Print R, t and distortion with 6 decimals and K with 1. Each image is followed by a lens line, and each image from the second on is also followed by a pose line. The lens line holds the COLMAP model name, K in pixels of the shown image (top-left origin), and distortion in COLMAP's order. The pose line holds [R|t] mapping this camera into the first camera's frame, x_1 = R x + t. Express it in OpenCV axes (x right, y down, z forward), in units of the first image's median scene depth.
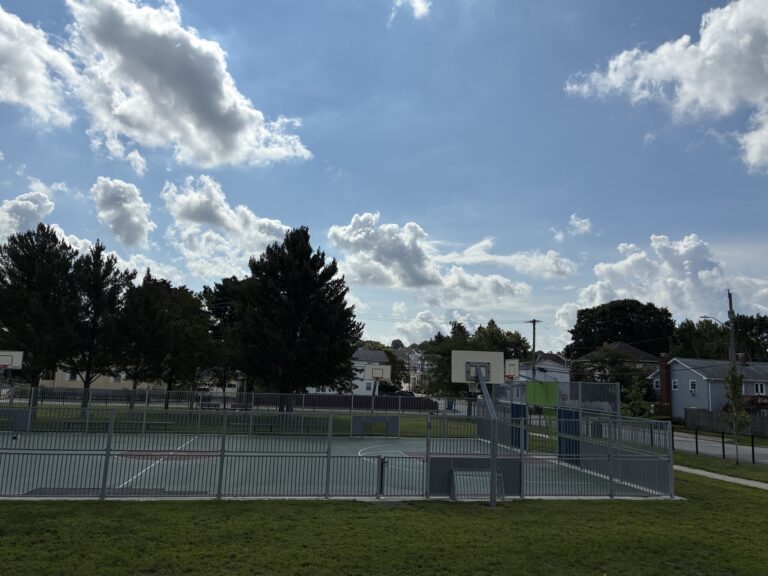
lens RADIAL K [[588.0, 0, 384.0], [0, 588.0, 288.0], [0, 0, 1]] dist [-0.011948, -0.004216]
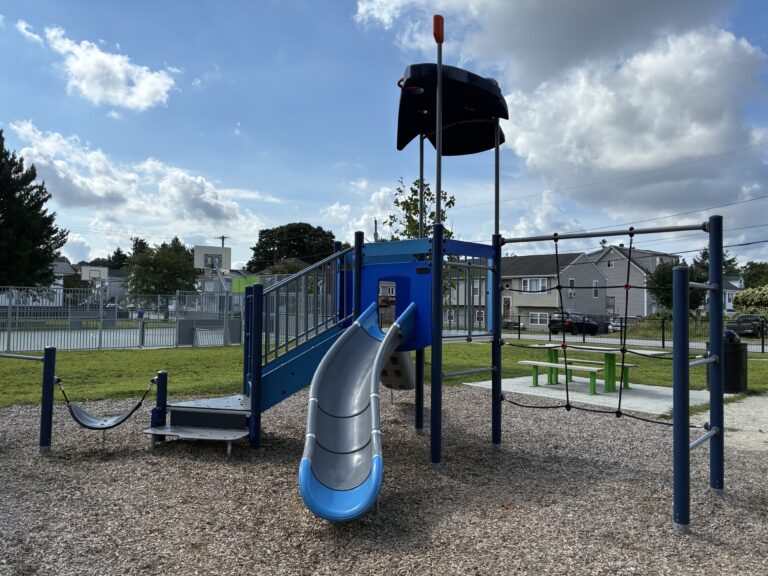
lens RADIAL K [[563.2, 0, 384.0], [0, 563.2, 288.0], [0, 0, 1]] dist [-0.004204, -0.003094]
pose [[0.855004, -0.011125, 0.518502, -0.034675], [-0.060176, 0.990889, 0.120490, 0.003510], [-0.515118, -0.134221, 0.846545, -0.066986]]
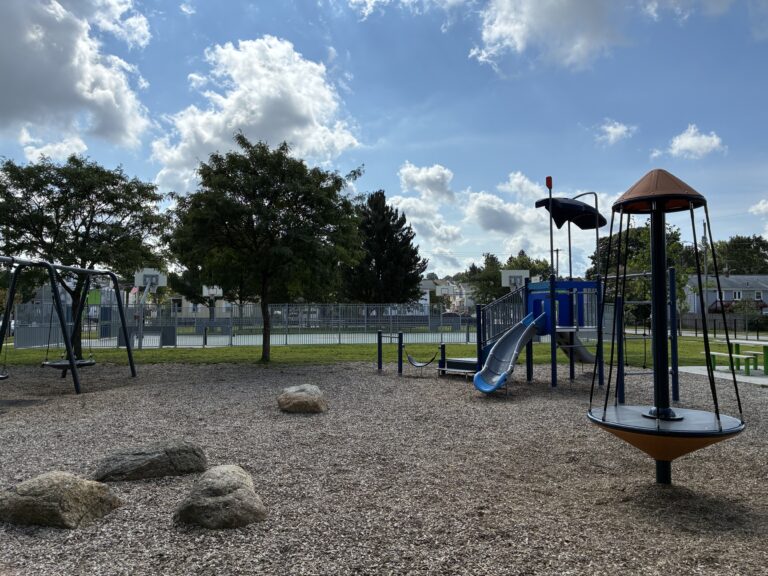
lens RADIAL K [[563.2, 0, 384.0], [0, 563.2, 288.0], [0, 0, 1]] dist [-0.004204, -0.003094]
pose [[0.997201, -0.043906, -0.060522, -0.028351], [0.050375, 0.992670, 0.109860, -0.010170], [0.055255, -0.112601, 0.992103, -0.152617]]
